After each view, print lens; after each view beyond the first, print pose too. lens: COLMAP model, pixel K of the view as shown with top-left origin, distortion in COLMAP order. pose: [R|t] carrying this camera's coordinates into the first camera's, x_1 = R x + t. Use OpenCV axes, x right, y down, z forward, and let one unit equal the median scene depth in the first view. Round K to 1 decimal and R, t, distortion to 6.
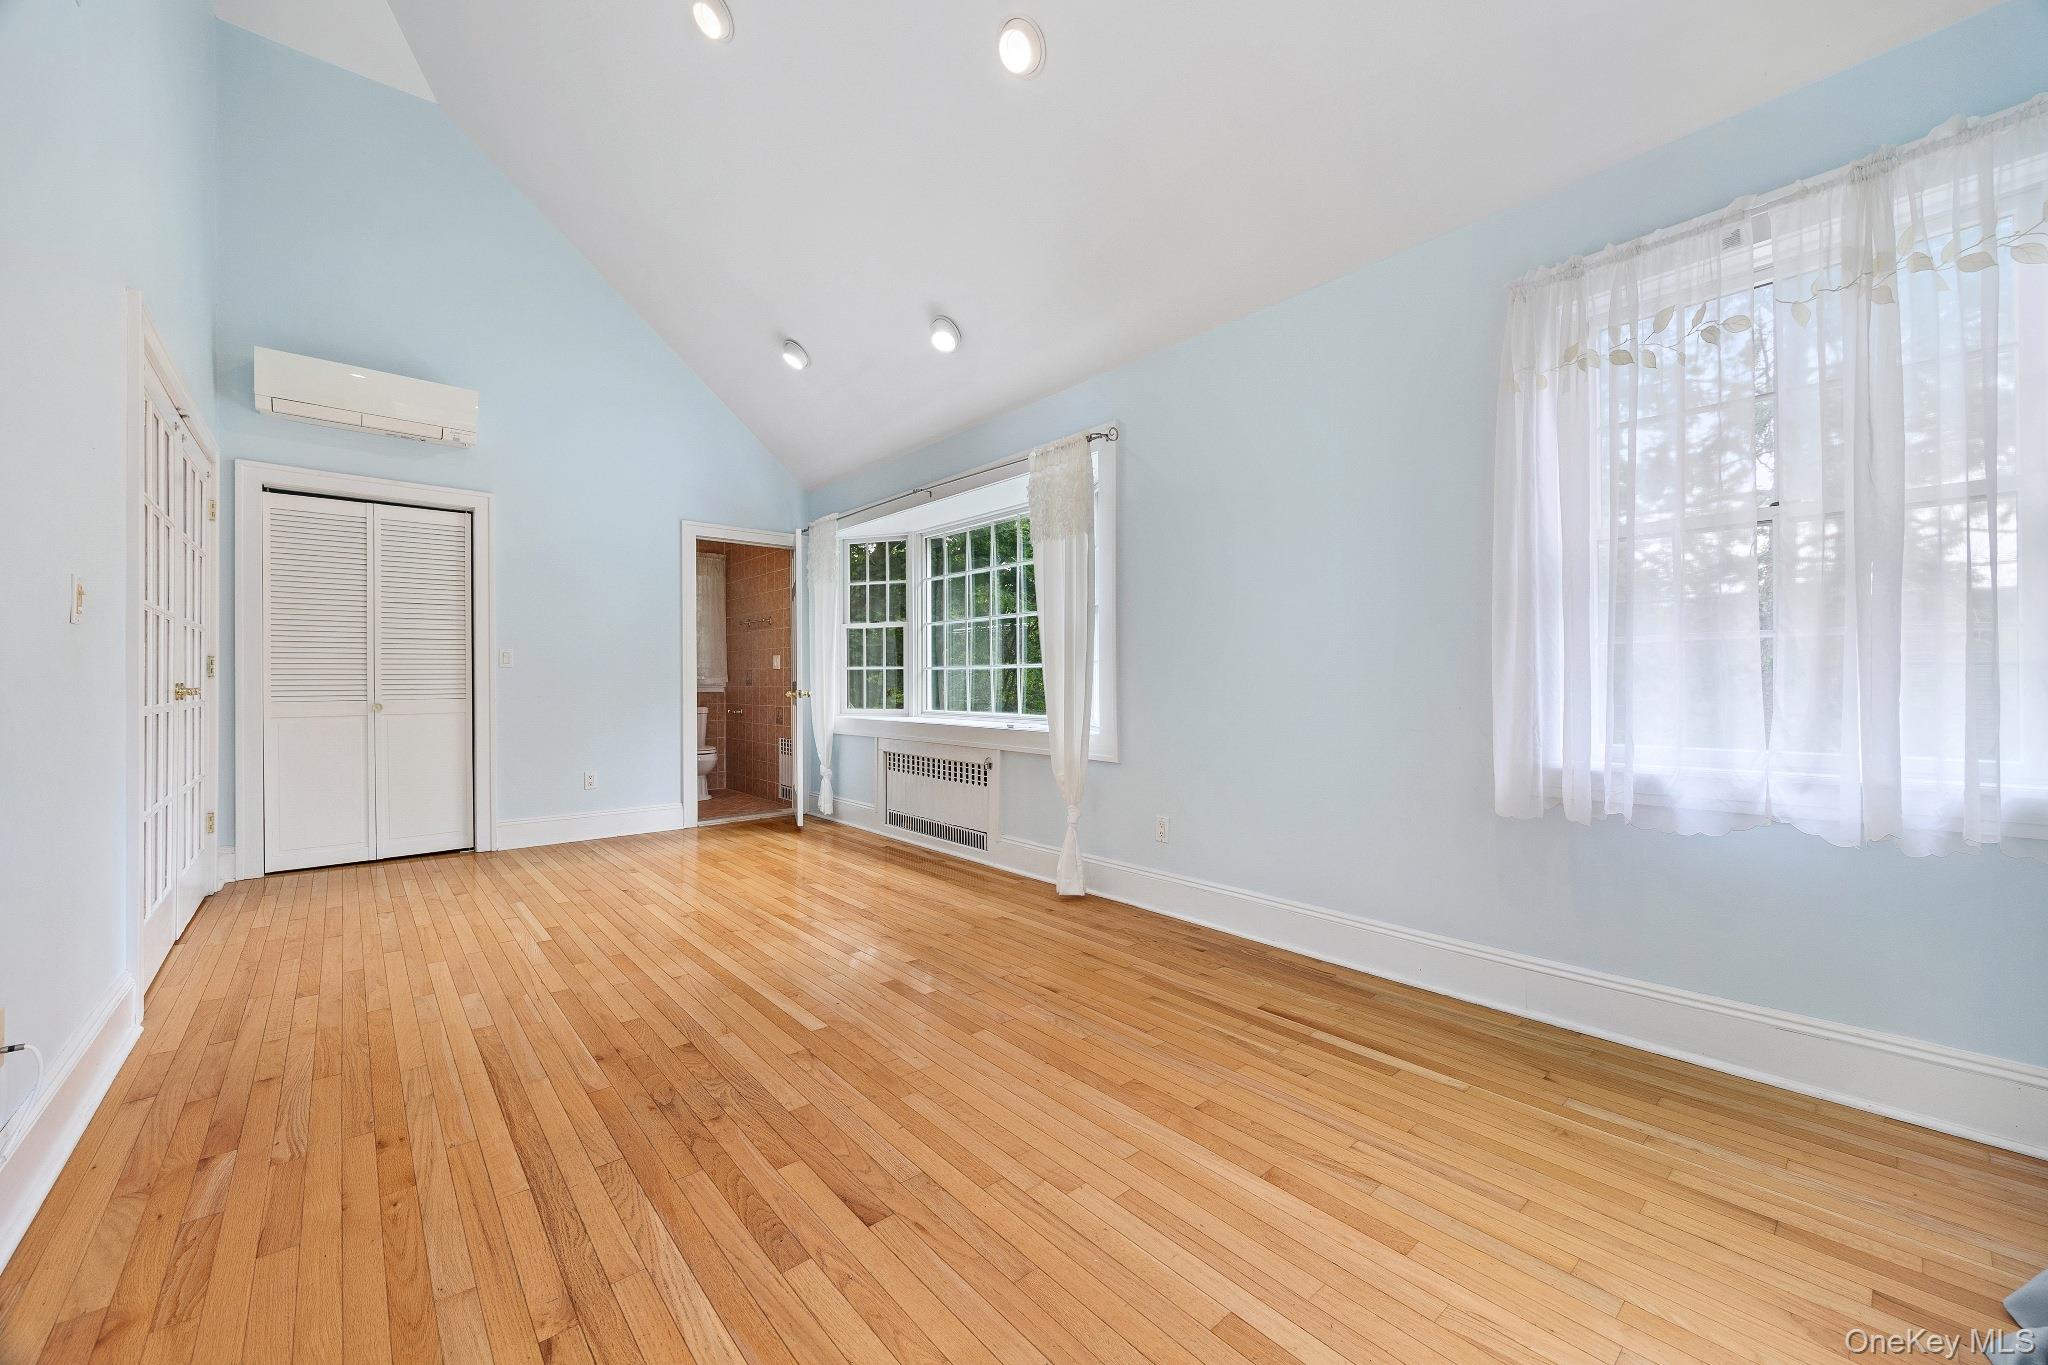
lens RADIAL K [[843.5, 0, 1024.0], [0, 843.5, 682.5], [0, 0, 1]] dist [-0.000863, -0.000100]
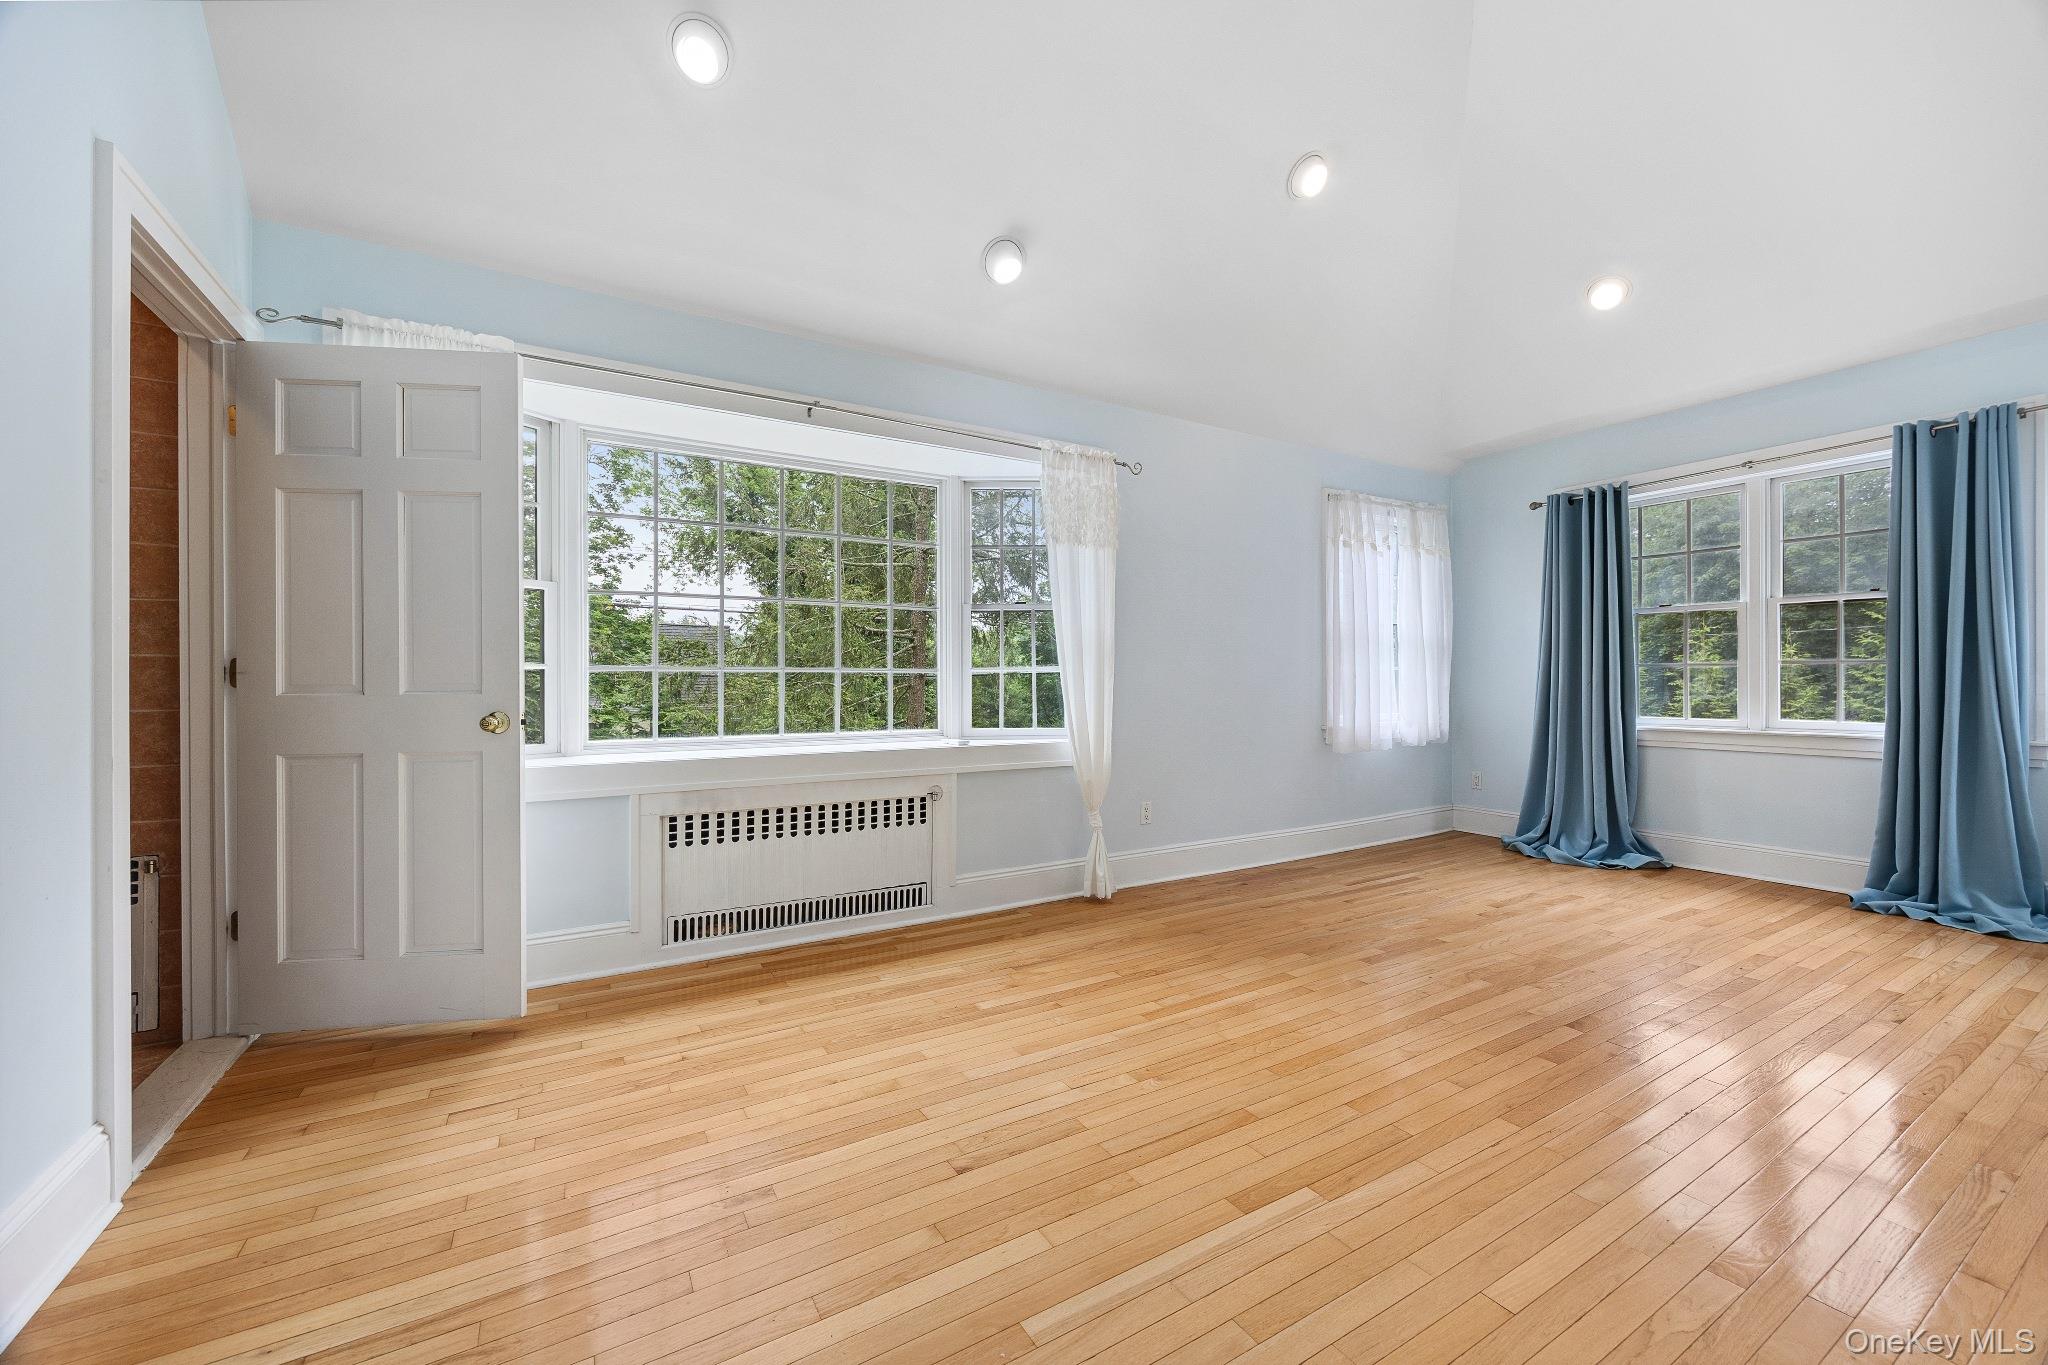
lens RADIAL K [[818.2, 0, 1027.2], [0, 818.2, 689.7], [0, 0, 1]] dist [-0.001444, -0.000010]
pose [[0.125053, -0.004543, 0.992140, -0.931475], [0.004957, 0.999980, 0.003954, -0.005117], [-0.992138, 0.004424, 0.125073, 0.952905]]
